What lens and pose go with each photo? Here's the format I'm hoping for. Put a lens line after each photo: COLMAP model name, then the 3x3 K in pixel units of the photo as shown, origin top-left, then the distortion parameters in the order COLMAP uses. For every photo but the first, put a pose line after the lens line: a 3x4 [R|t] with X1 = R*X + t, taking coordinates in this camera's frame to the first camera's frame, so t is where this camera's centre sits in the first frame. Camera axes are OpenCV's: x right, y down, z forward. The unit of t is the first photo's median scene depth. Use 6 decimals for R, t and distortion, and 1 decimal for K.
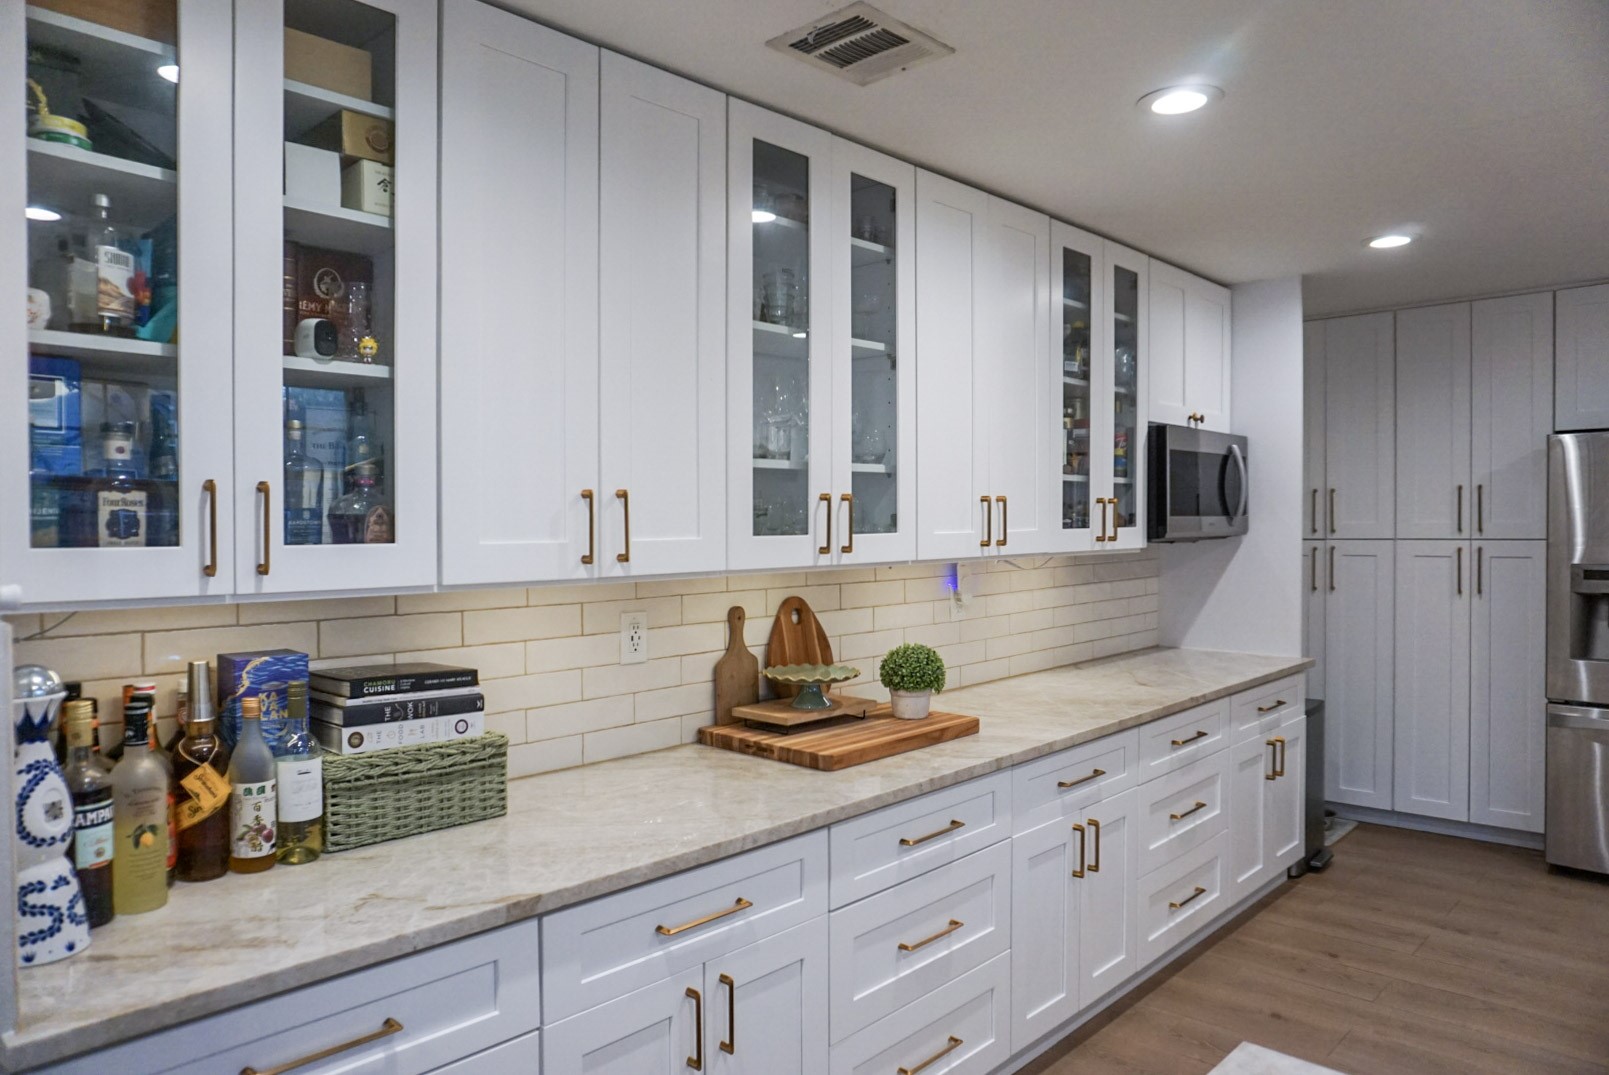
lens RADIAL K [[1073.1, 0, 837.5], [0, 1073.1, 533.9], [0, 0, 1]] dist [-0.029341, -0.000307]
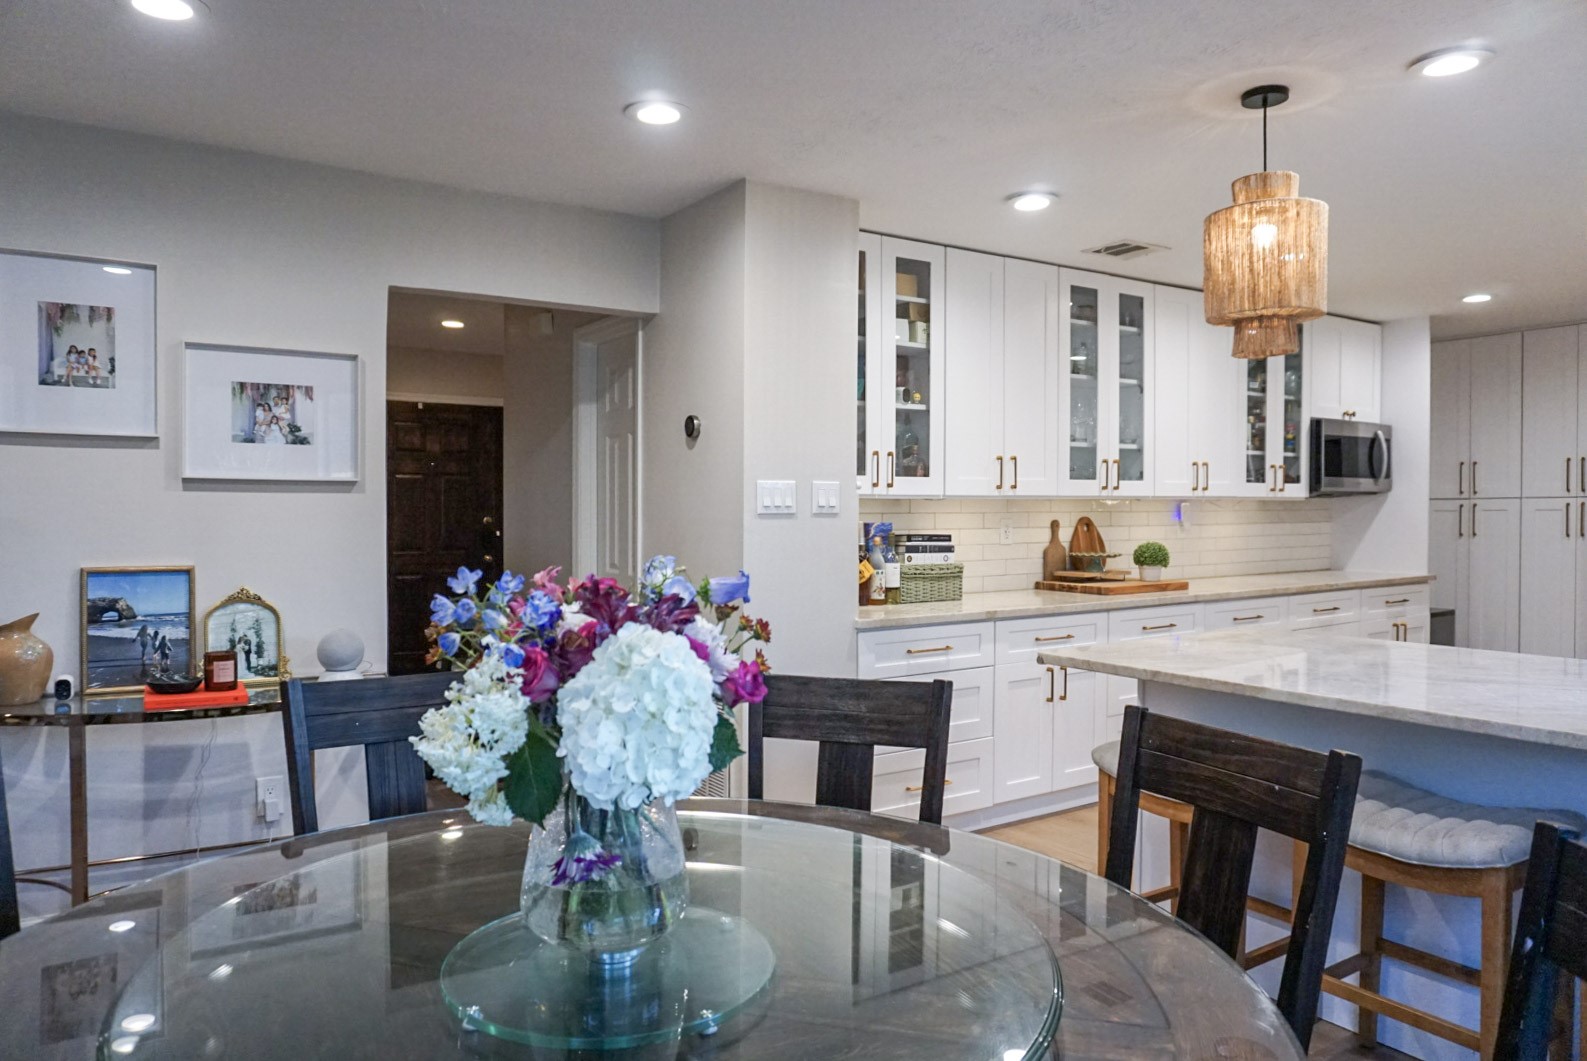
lens RADIAL K [[1058.4, 0, 826.0], [0, 1058.4, 527.0], [0, 0, 1]] dist [-0.029341, -0.000307]
pose [[0.970754, 0.008196, -0.239938, -0.038959], [-0.006862, 0.999956, 0.006392, 0.070947], [0.239980, -0.004559, 0.970767, -0.921712]]
